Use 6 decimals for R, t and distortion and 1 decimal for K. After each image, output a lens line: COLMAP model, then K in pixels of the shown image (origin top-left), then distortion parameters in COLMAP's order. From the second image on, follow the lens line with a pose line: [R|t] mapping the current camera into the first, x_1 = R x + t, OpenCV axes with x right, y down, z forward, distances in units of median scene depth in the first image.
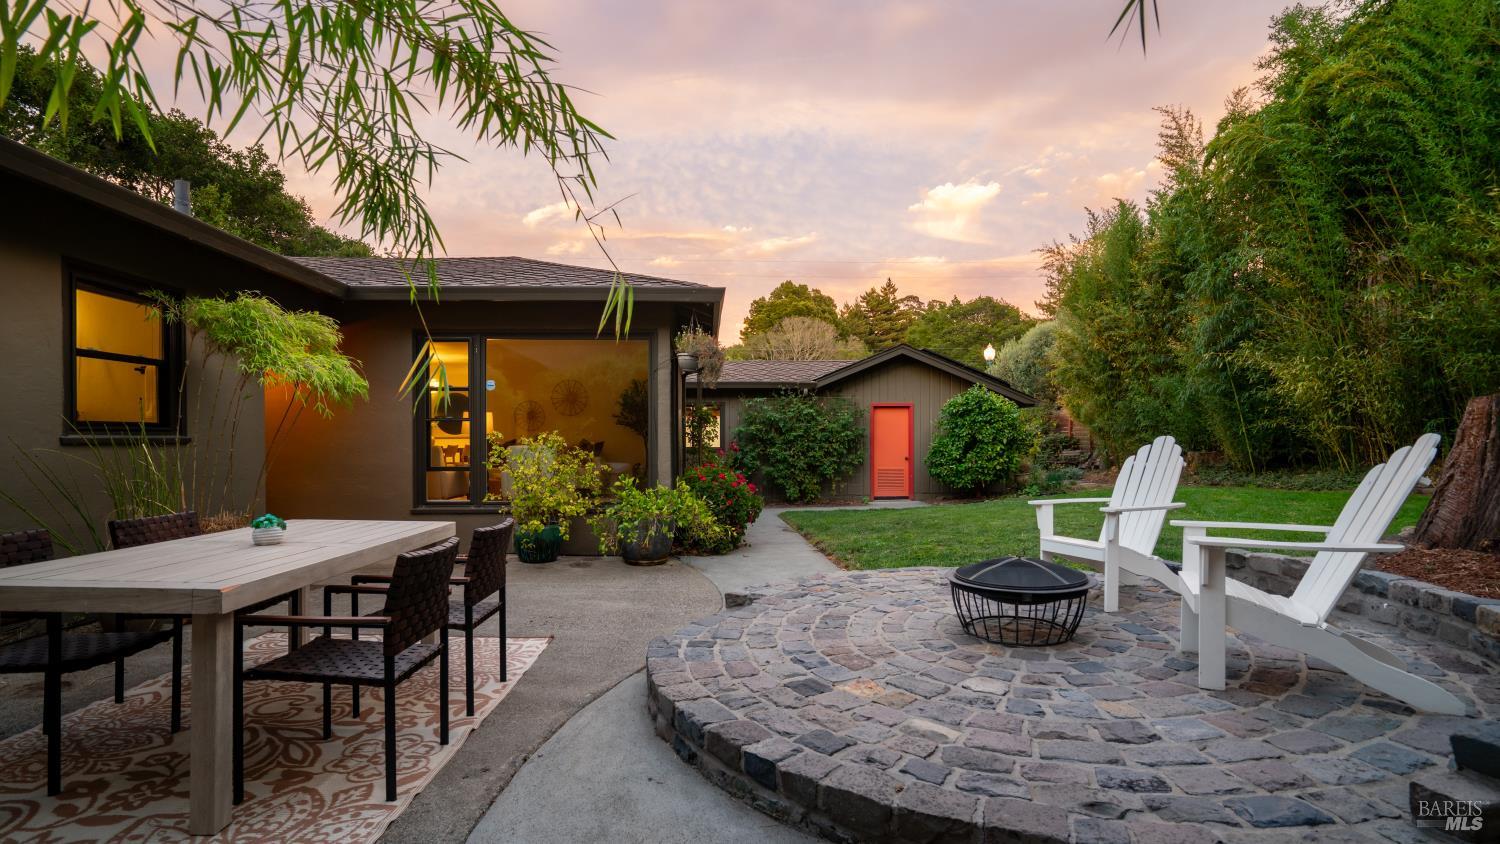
lens RADIAL K [[693.8, 0, 742.2], [0, 693.8, 418.5], [0, 0, 1]] dist [-0.054568, 0.021200]
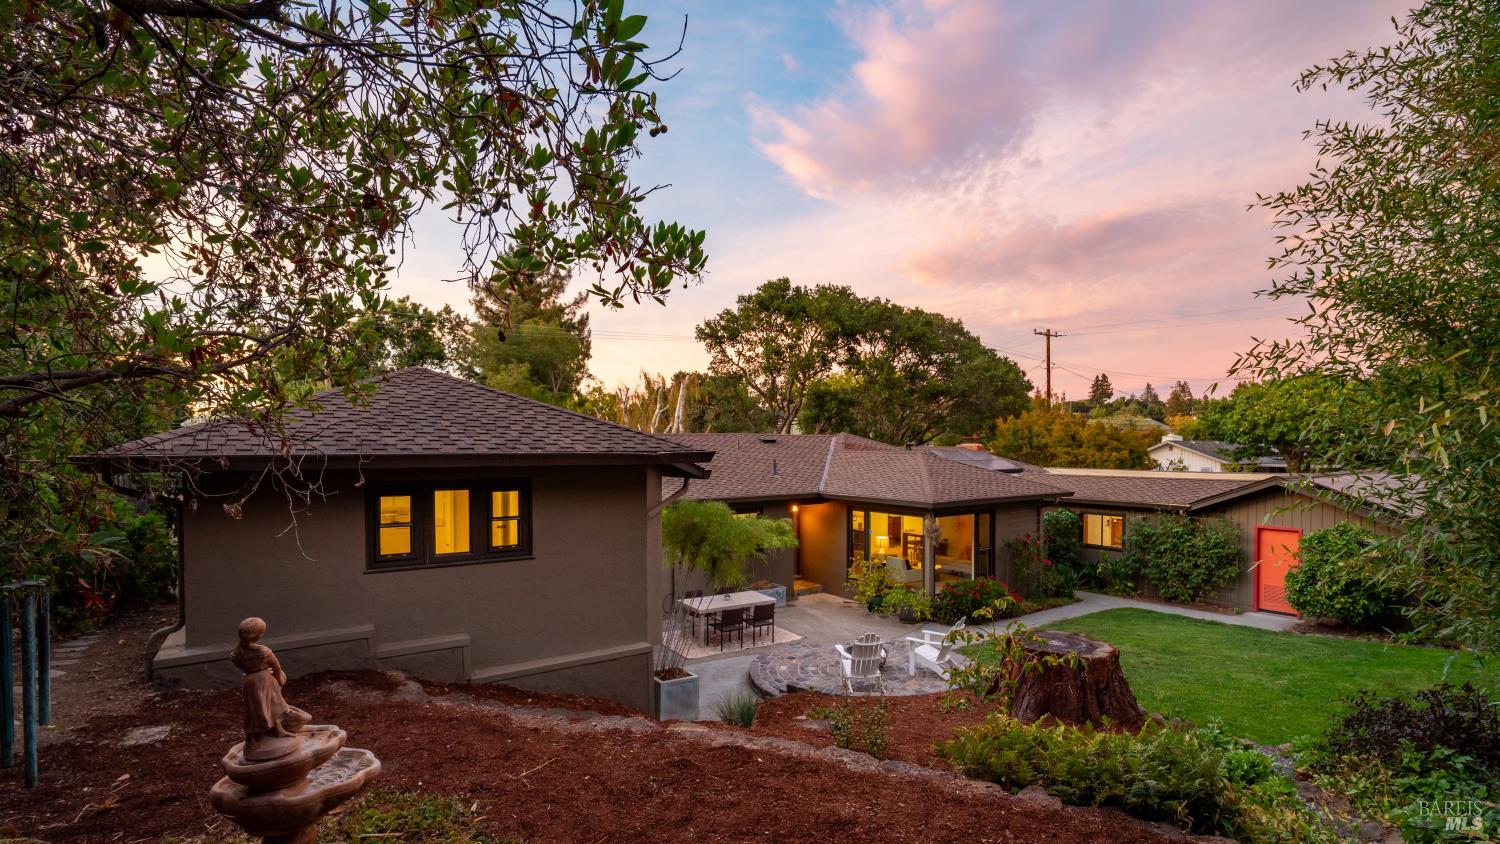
lens RADIAL K [[697.5, 0, 747.6], [0, 697.5, 453.1], [0, 0, 1]] dist [-0.053543, 0.023963]
pose [[0.524470, 0.013478, -0.851322, 0.767875], [0.026440, 0.999135, 0.032108, -0.217046], [0.851018, -0.039349, 0.523660, -0.302769]]
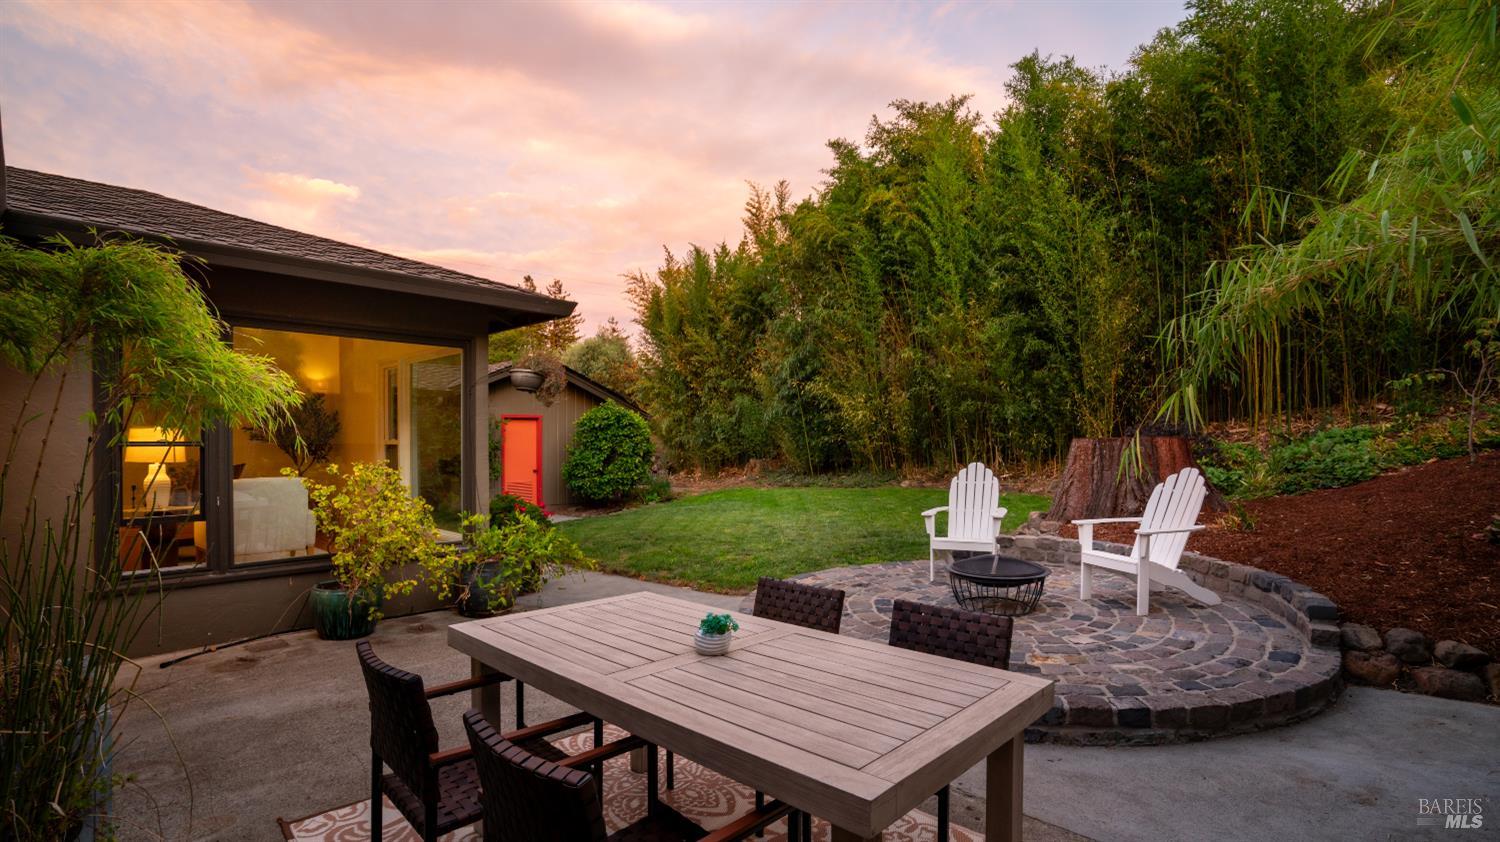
lens RADIAL K [[703.0, 0, 746.1], [0, 703.0, 413.5], [0, 0, 1]] dist [-0.052212, 0.019880]
pose [[0.723548, 0.024239, 0.689848, -0.257704], [-0.017481, 0.999706, -0.016791, -0.014196], [-0.690053, 0.000089, 0.723759, 0.084555]]
